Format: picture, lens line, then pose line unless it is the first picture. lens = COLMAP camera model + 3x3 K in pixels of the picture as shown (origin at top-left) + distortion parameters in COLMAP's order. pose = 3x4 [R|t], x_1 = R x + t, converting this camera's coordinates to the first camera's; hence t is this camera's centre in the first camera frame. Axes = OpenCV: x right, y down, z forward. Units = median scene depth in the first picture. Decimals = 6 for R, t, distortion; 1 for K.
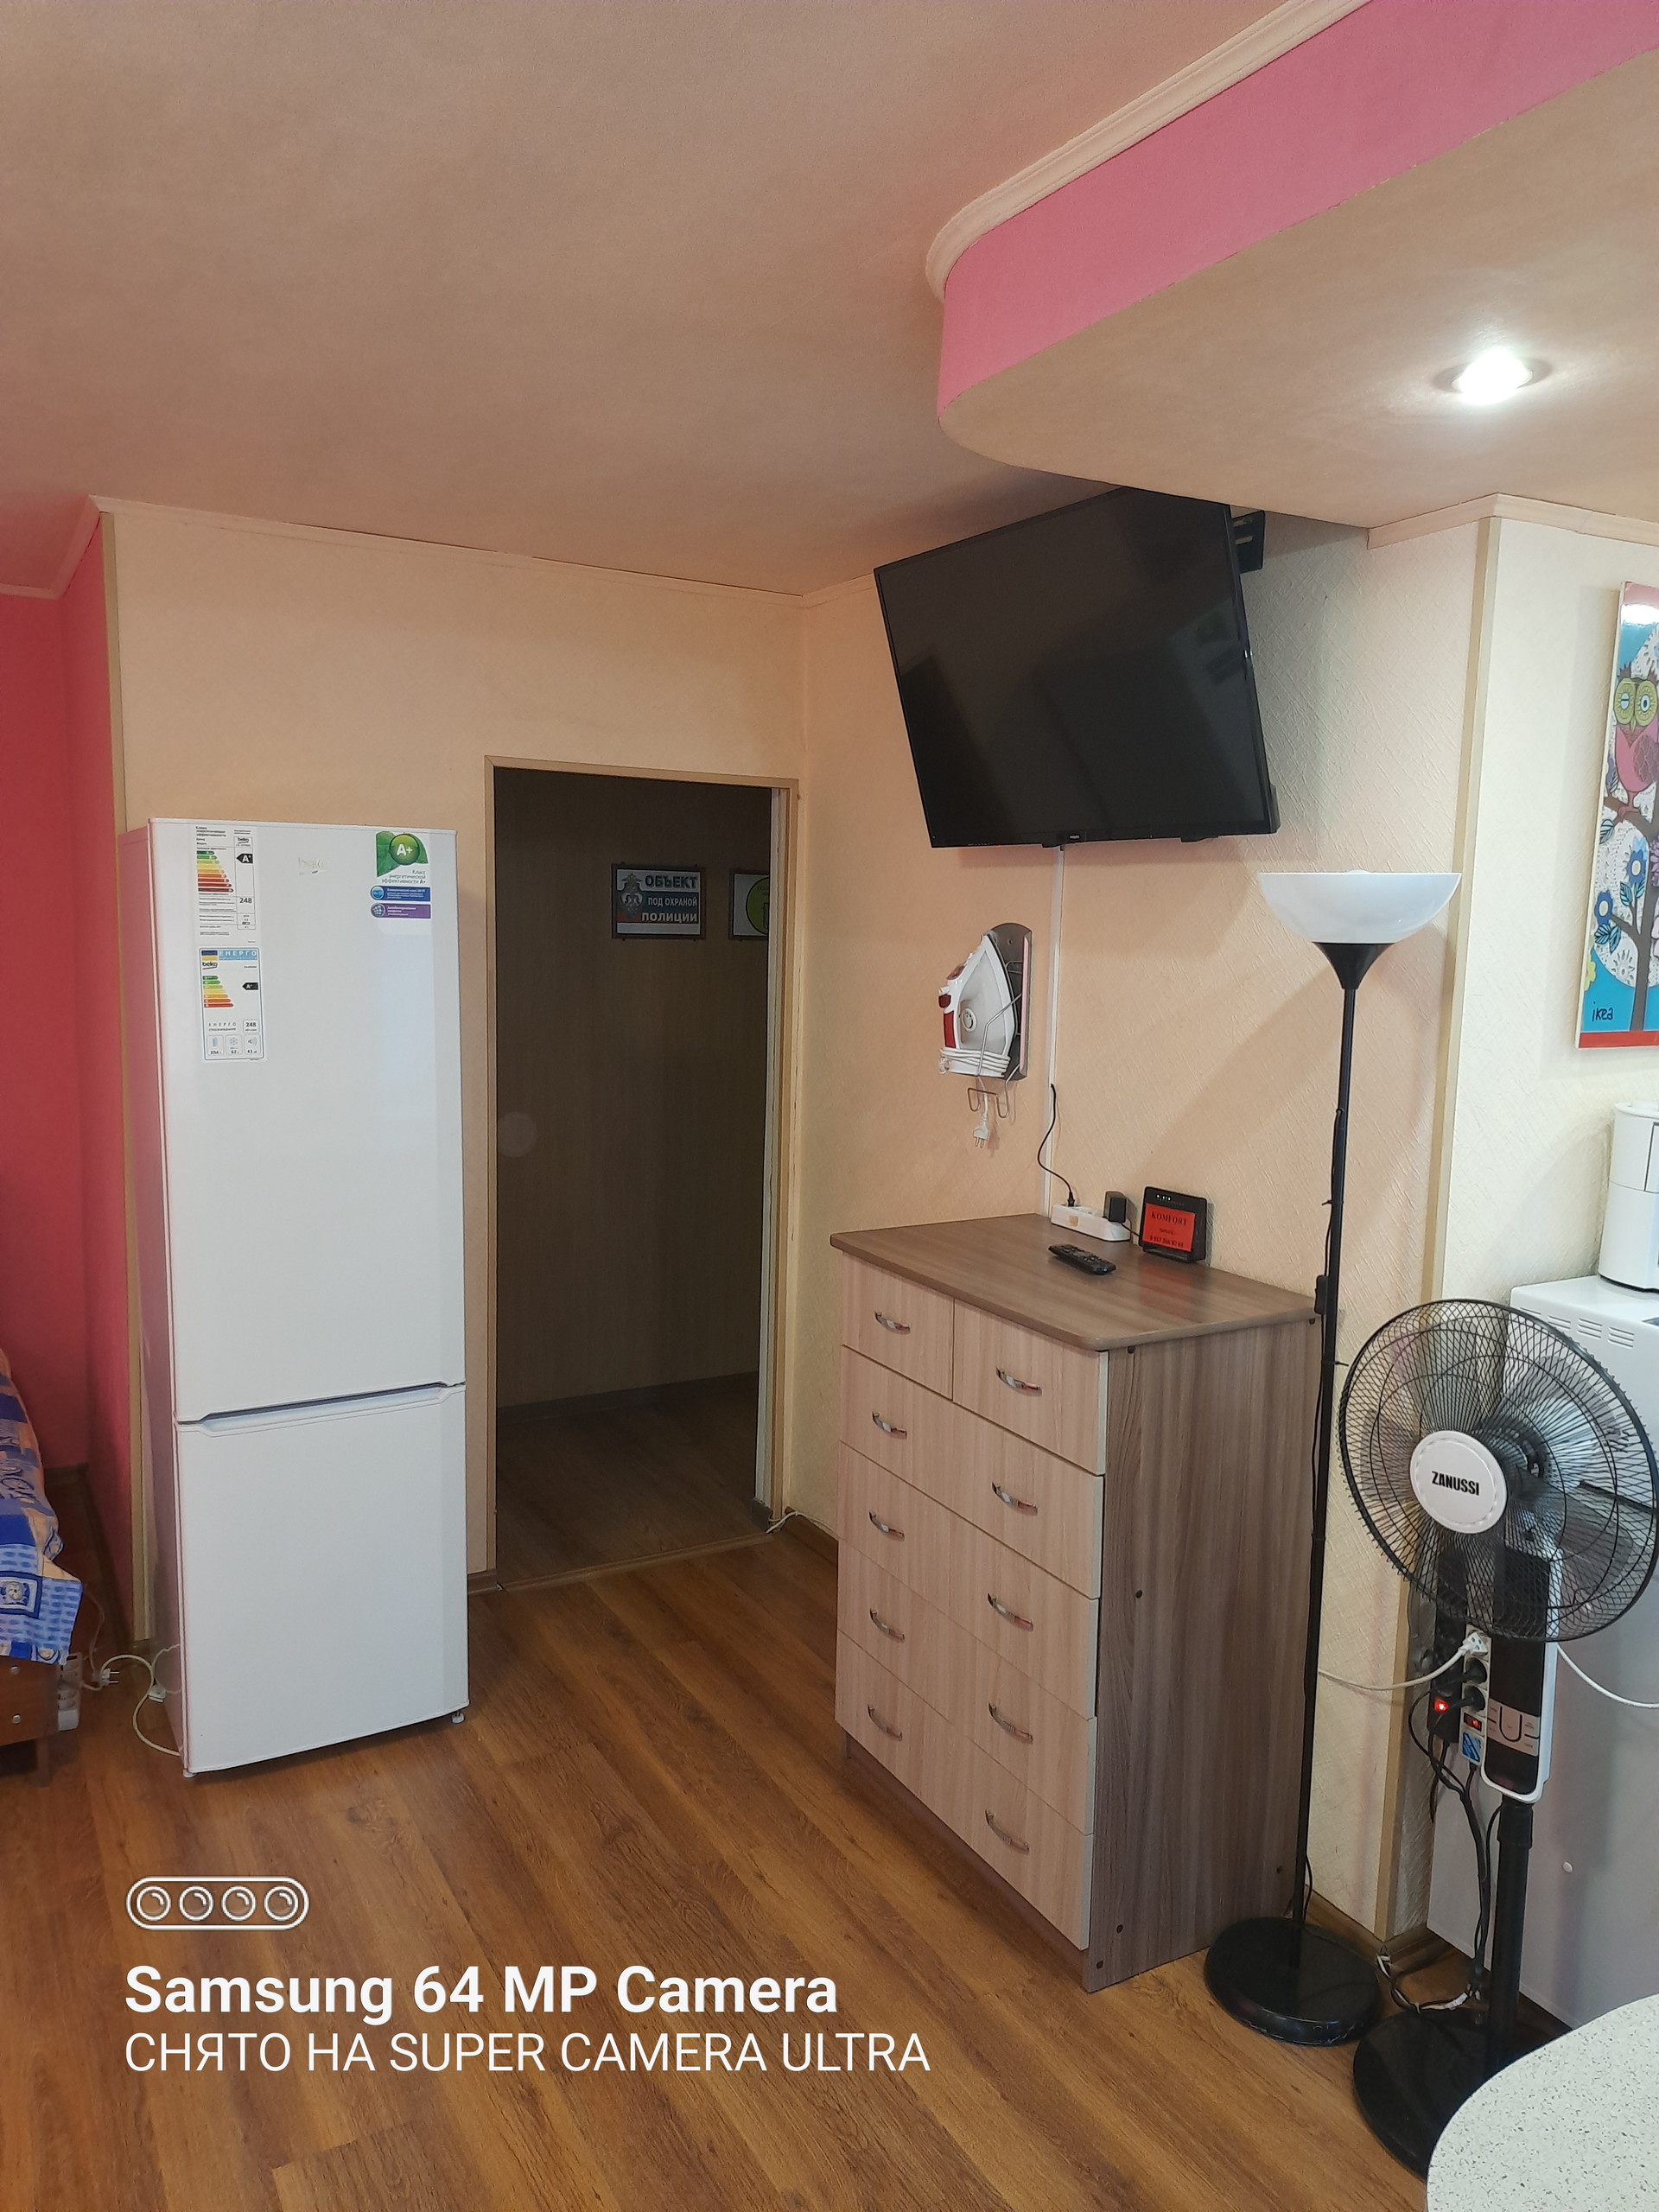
lens RADIAL K [[1575.3, 0, 808.7], [0, 1575.3, 1122.3], [0, 0, 1]] dist [0.109768, -0.139001]
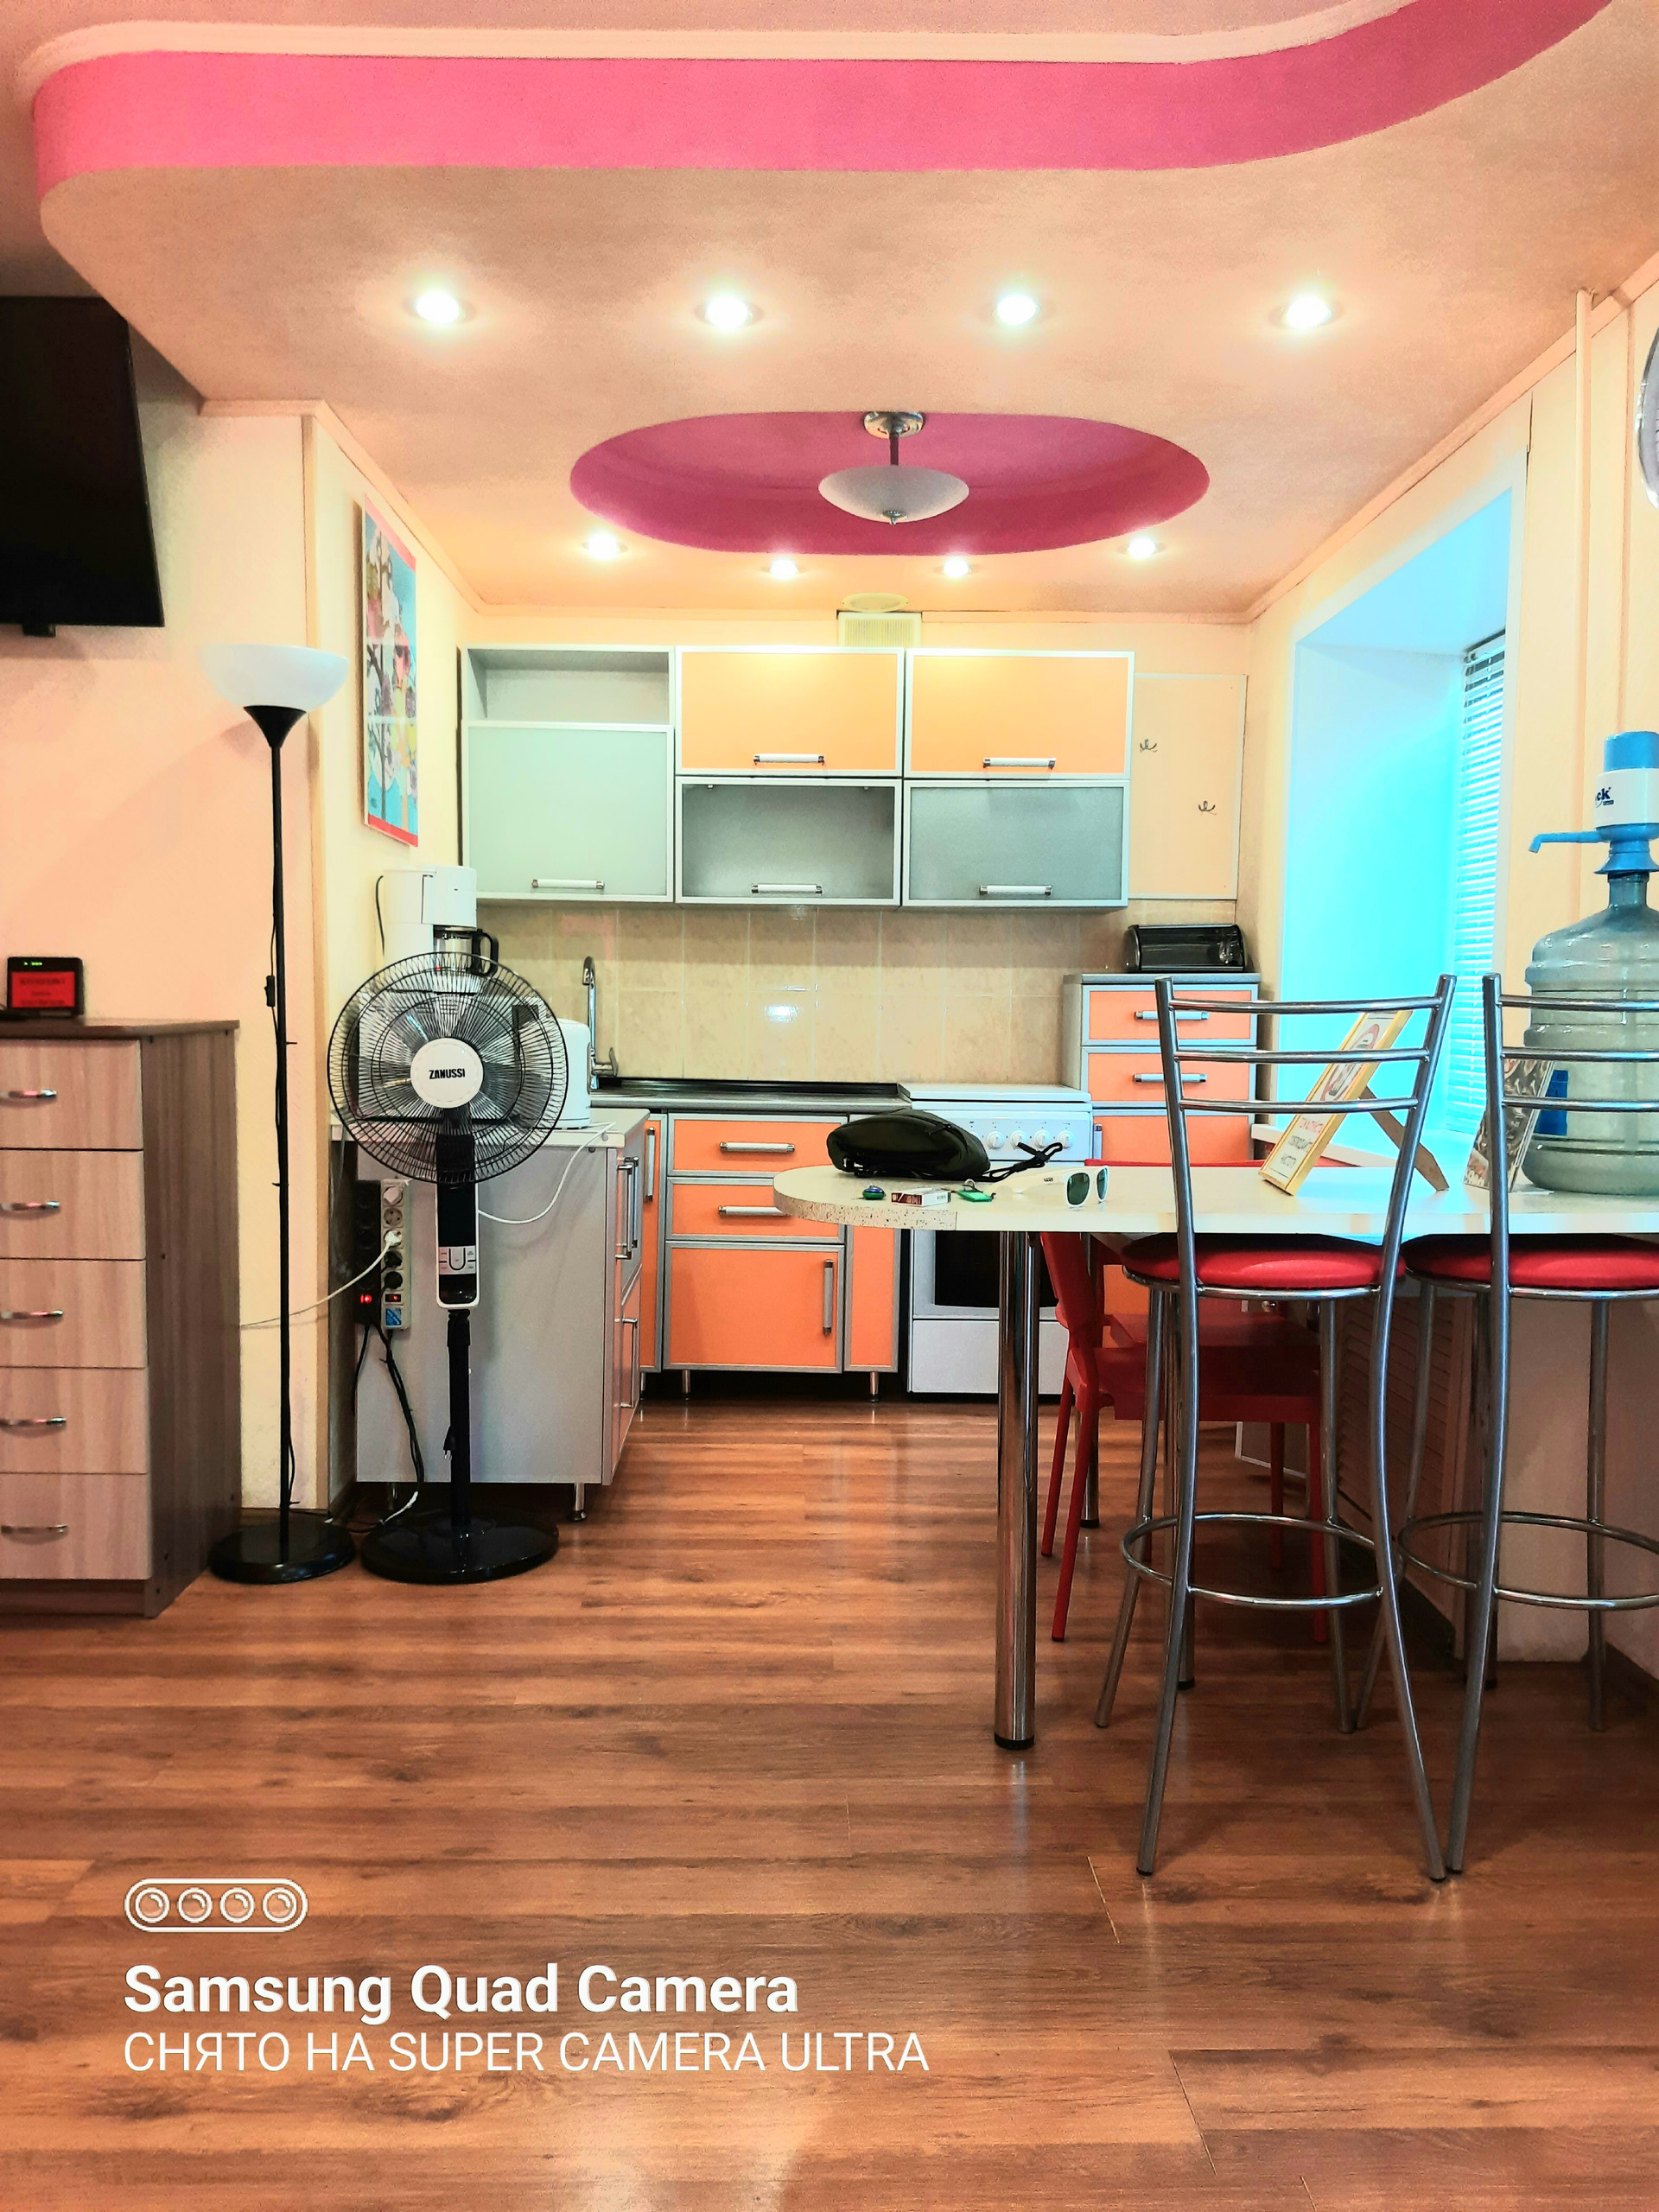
lens RADIAL K [[1571.7, 0, 823.1], [0, 1571.7, 1125.2], [0, 0, 1]] dist [0.099198, -0.164196]
pose [[0.465717, -0.082708, 0.881060, -0.488918], [0.116885, 0.992649, 0.031400, 0.184201], [-0.877181, 0.088359, 0.471961, 0.017028]]
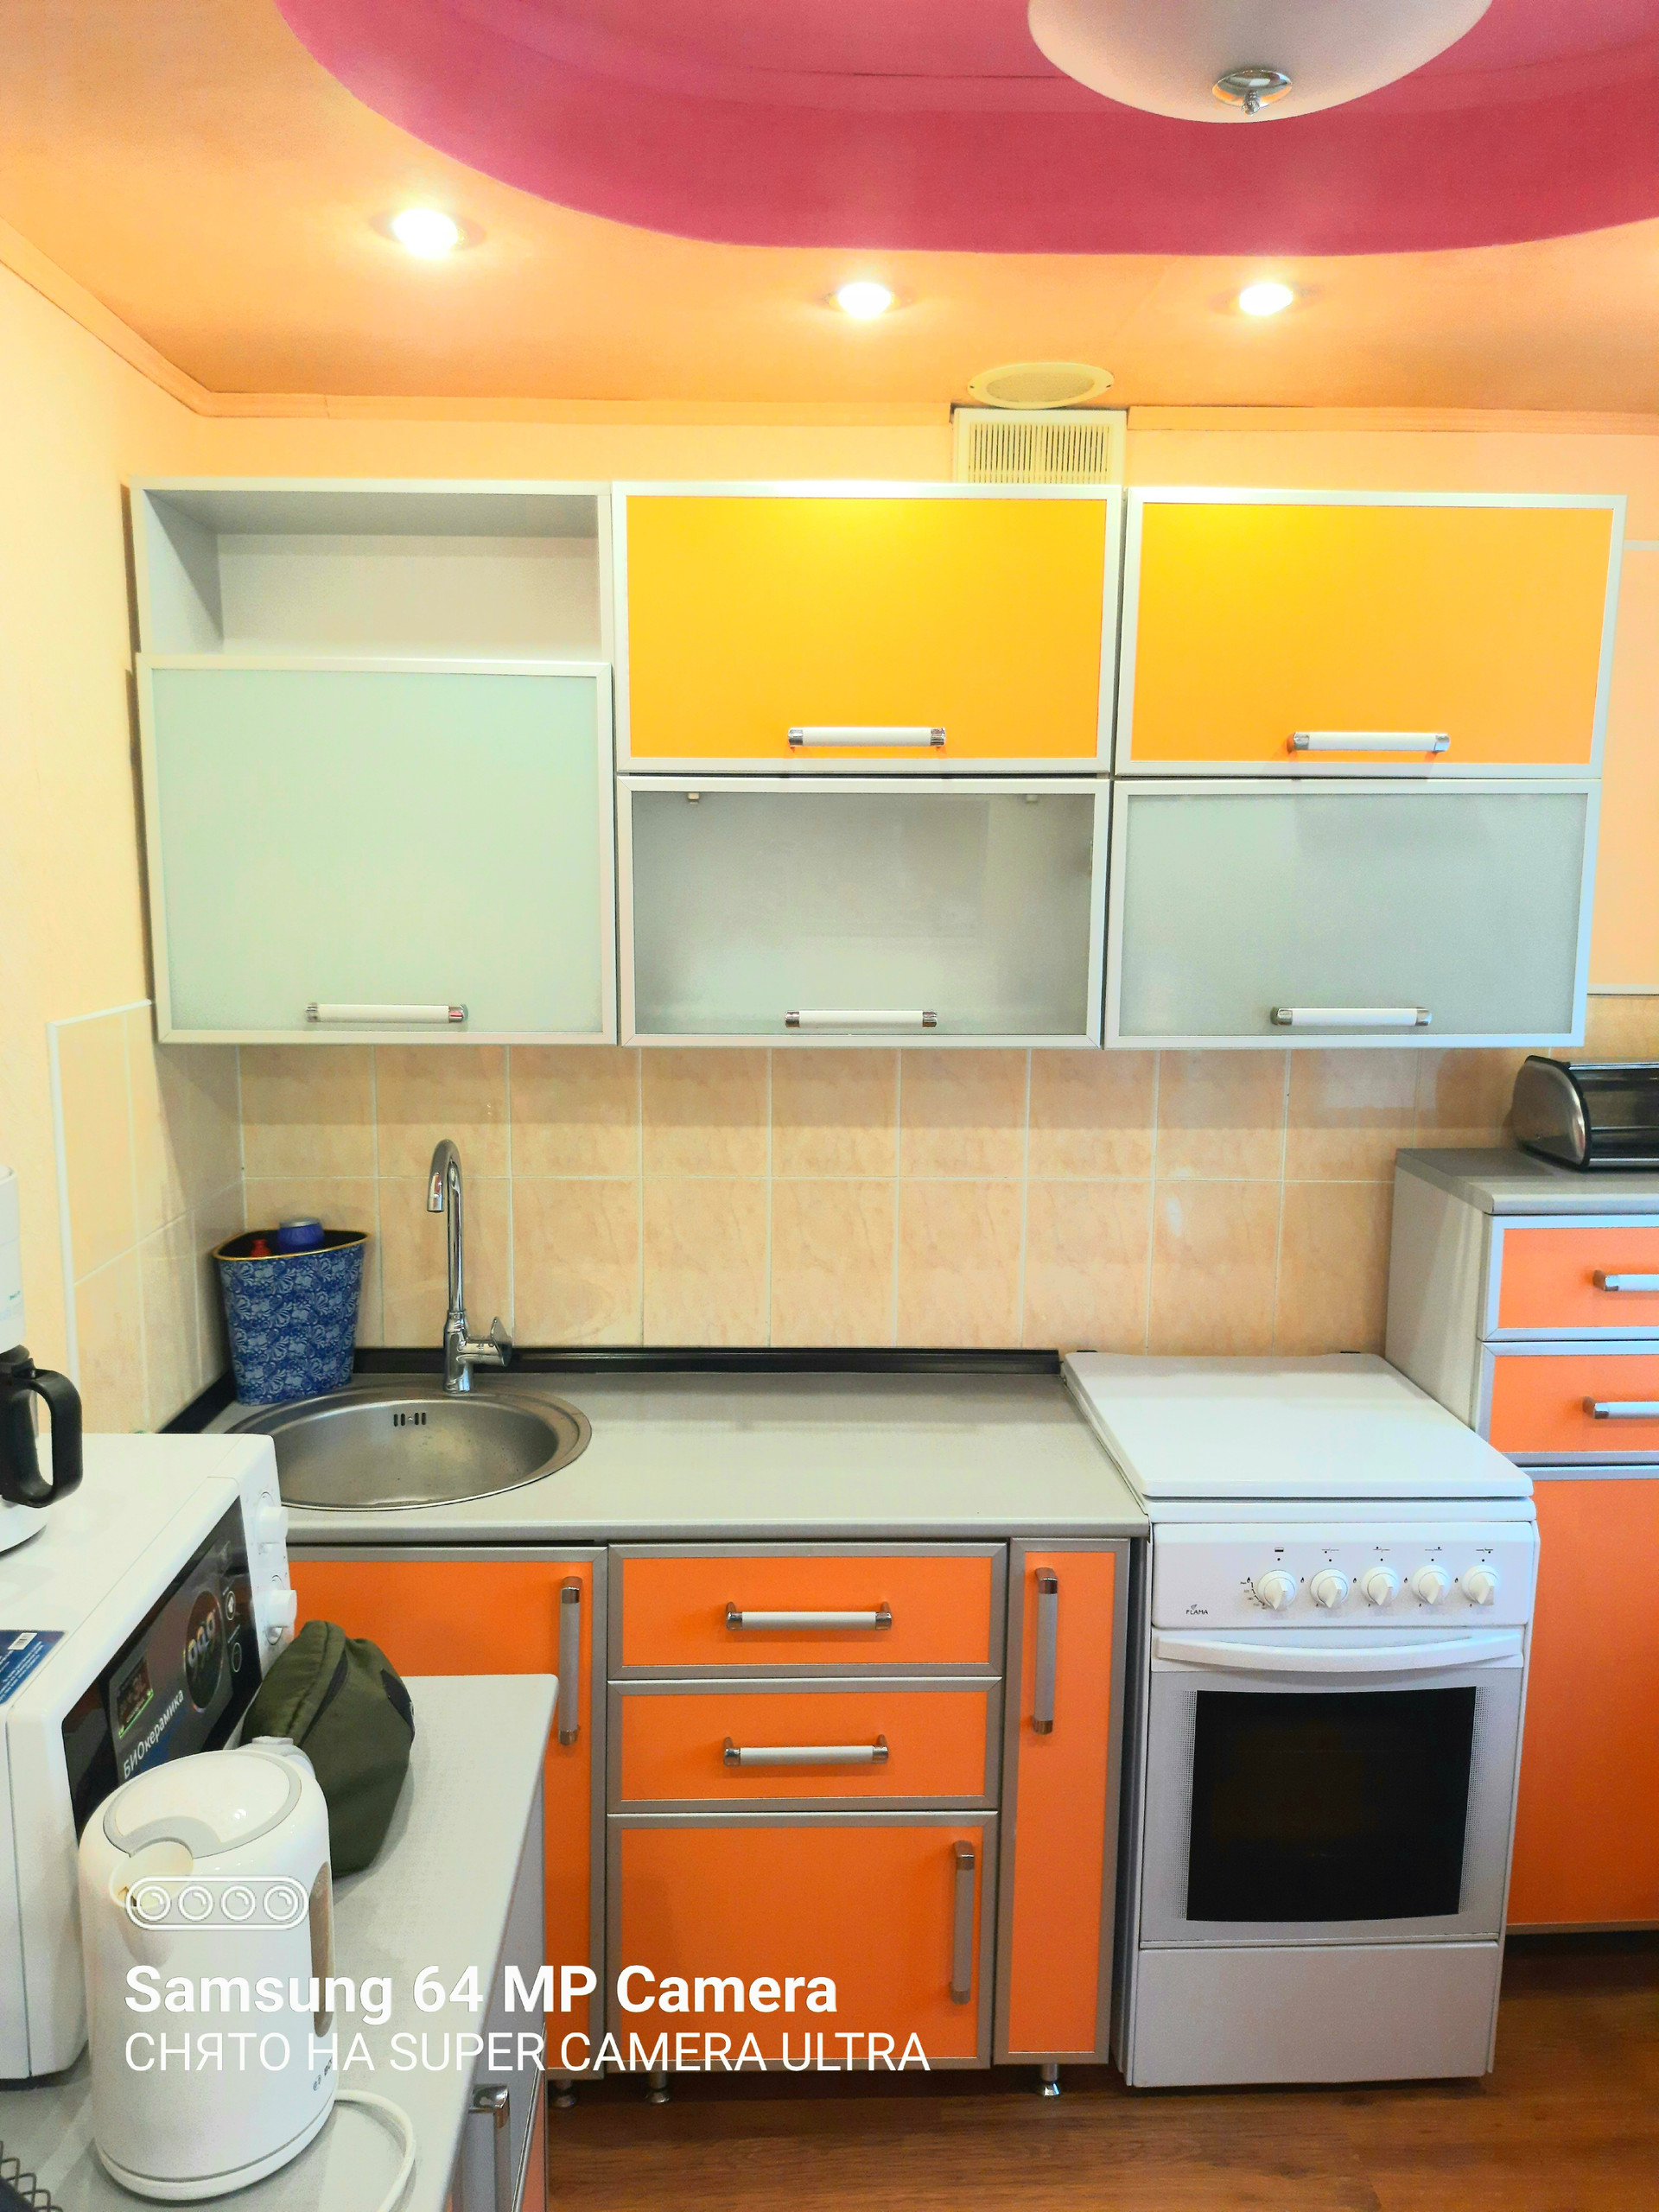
lens RADIAL K [[1600.7, 0, 829.5], [0, 1600.7, 1106.0], [0, 0, 1]] dist [0.103638, -0.146618]
pose [[0.443574, -0.157947, 0.882210, 0.207305], [0.122675, 0.985784, 0.114809, -0.045613], [-0.887802, 0.057299, 0.456644, 0.432080]]
